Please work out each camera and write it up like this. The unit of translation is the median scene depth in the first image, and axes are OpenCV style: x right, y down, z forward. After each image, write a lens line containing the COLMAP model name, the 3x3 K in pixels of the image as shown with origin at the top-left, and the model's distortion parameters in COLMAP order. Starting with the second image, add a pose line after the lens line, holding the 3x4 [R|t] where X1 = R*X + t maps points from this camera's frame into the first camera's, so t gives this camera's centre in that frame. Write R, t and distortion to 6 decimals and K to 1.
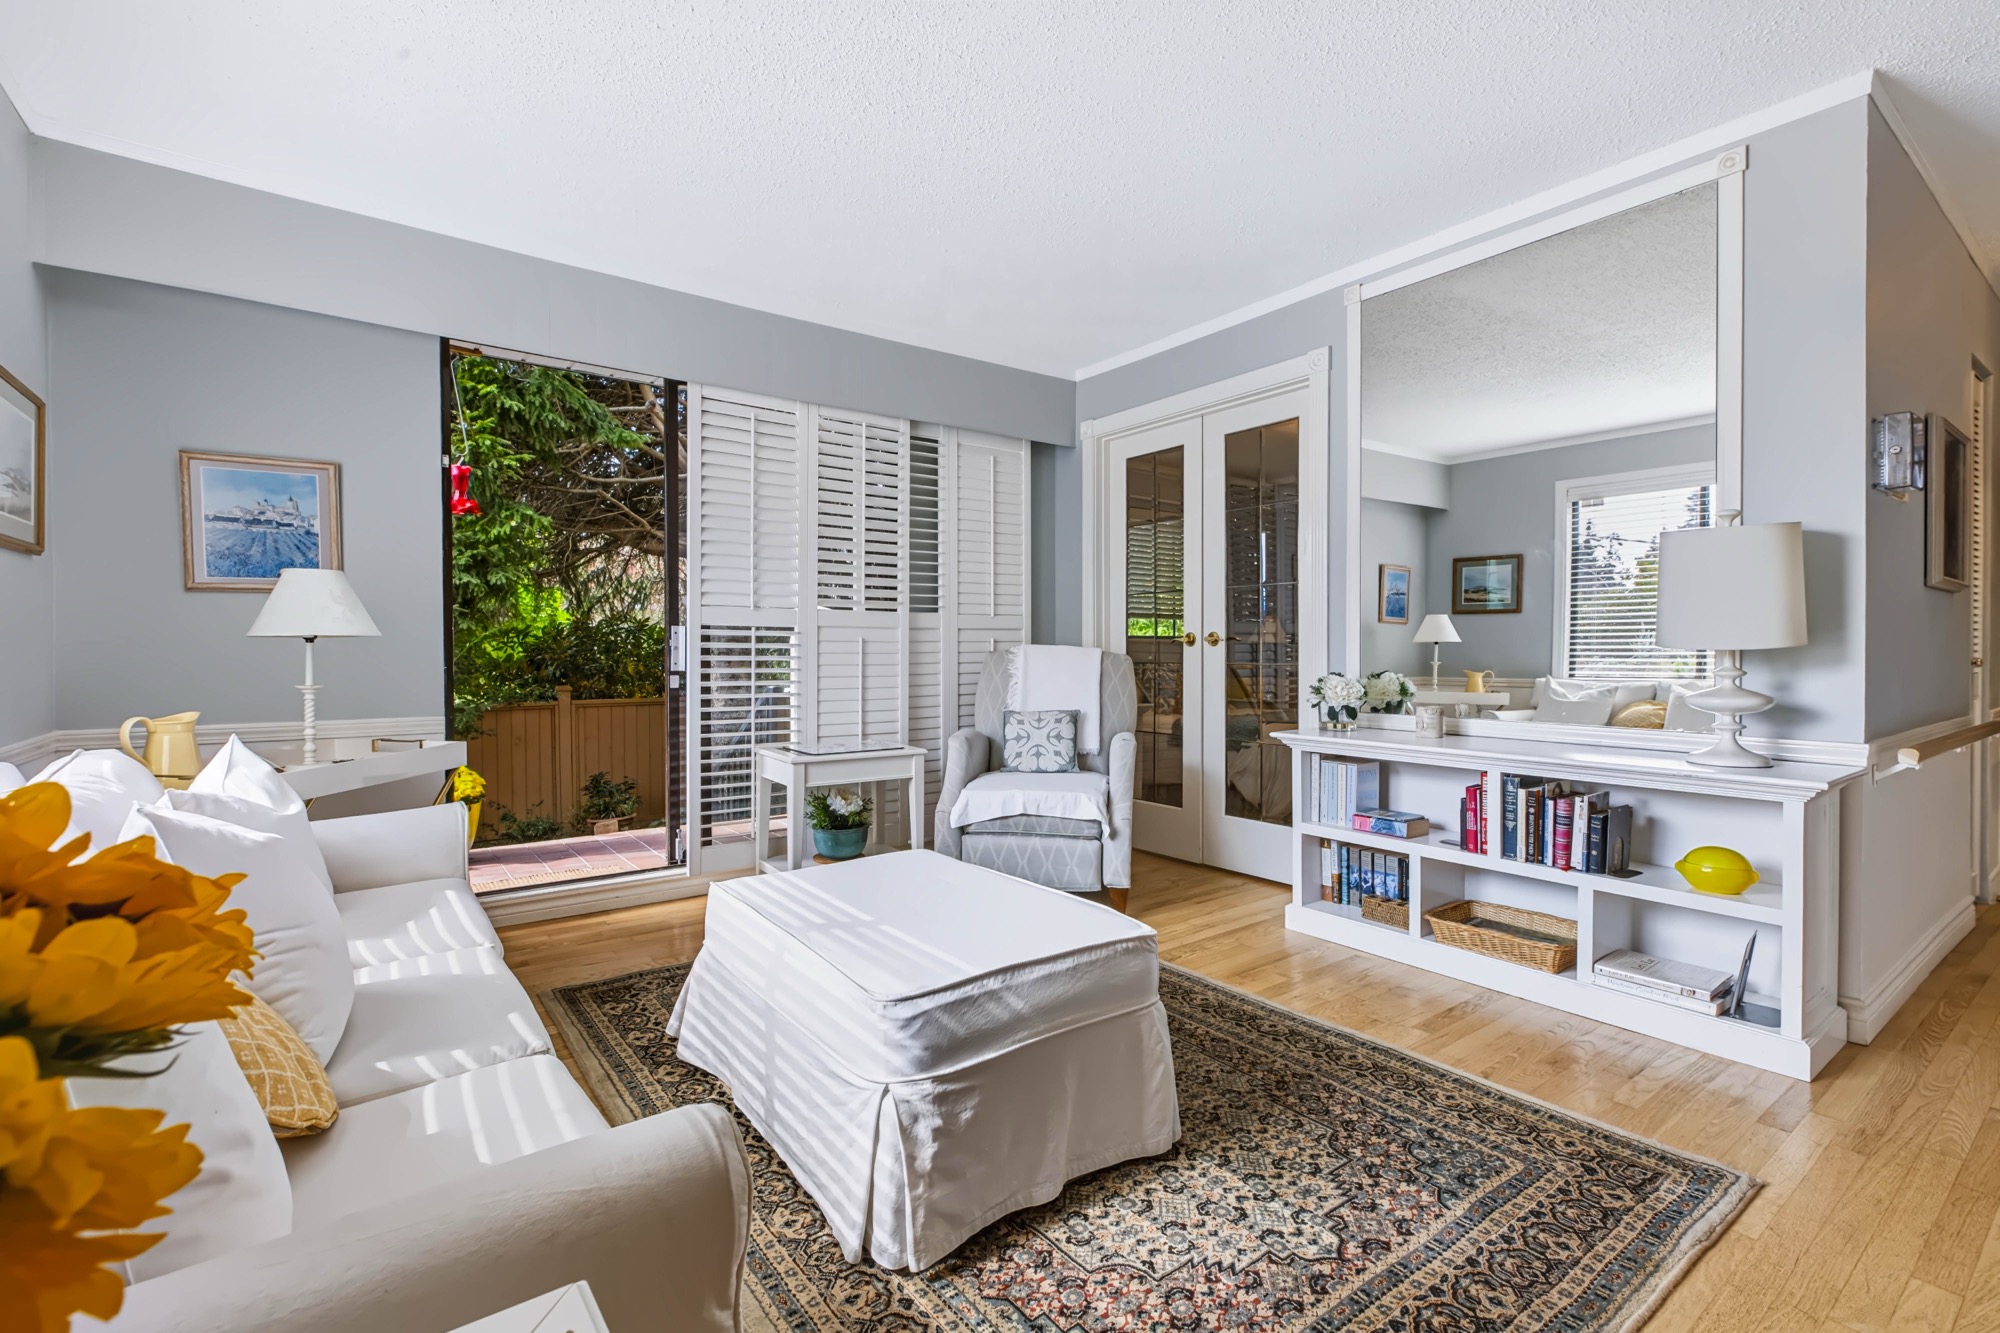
lens RADIAL K [[908.0, 0, 1025.1], [0, 908.0, 656.5], [0, 0, 1]] dist [0.002078, -0.000744]
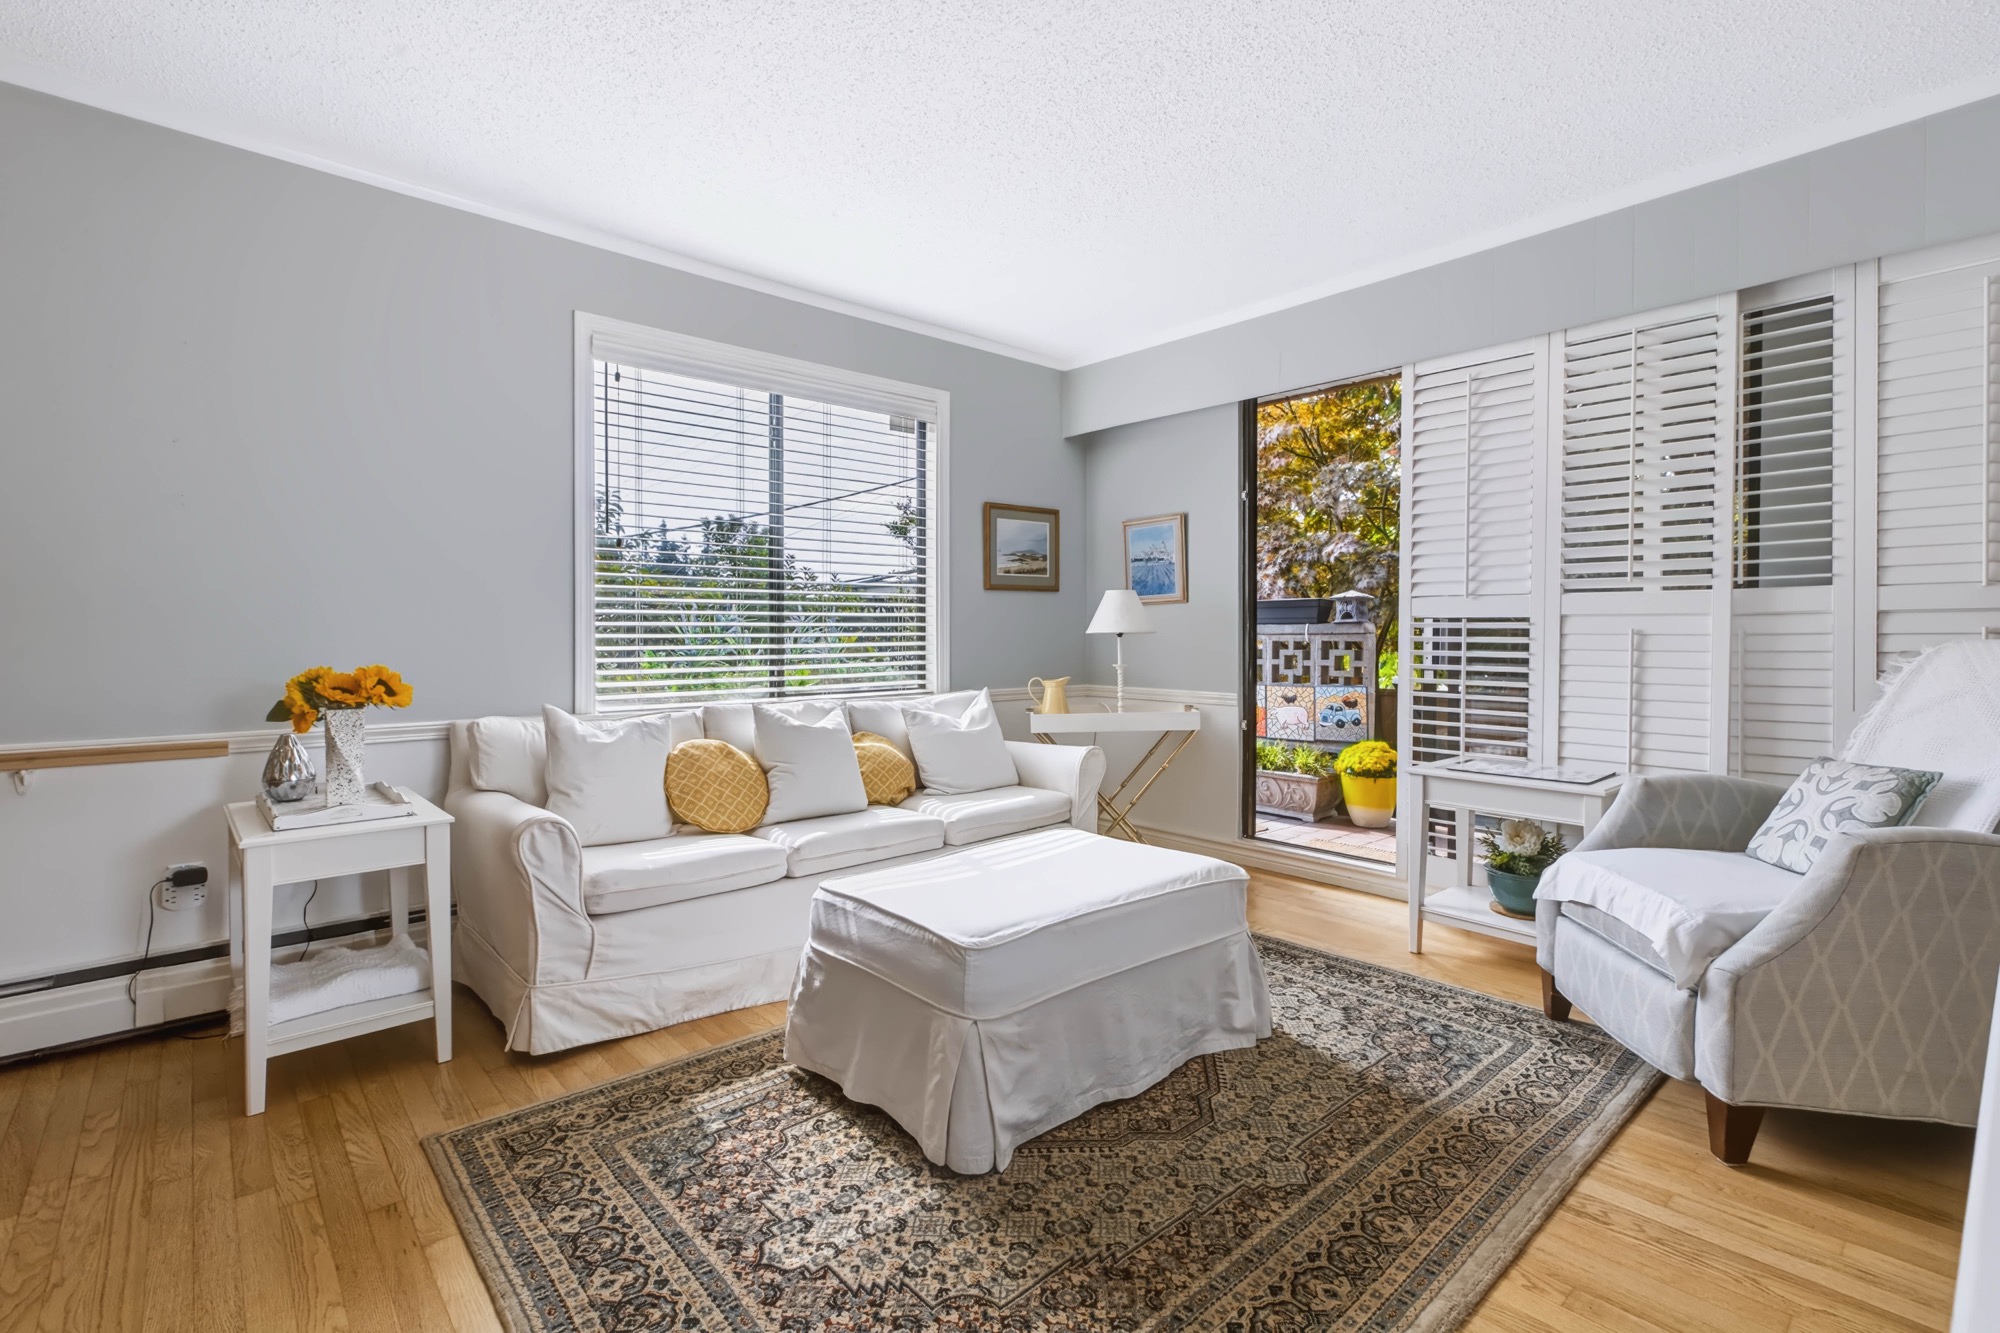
lens RADIAL K [[908.0, 0, 978.2], [0, 908.0, 643.4], [0, 0, 1]] dist [0.002078, -0.000744]
pose [[0.066499, 0.009600, -0.997740, 1.115708], [-0.009858, 0.999911, 0.008964, -0.023301], [0.997738, 0.009240, 0.066588, 0.966011]]
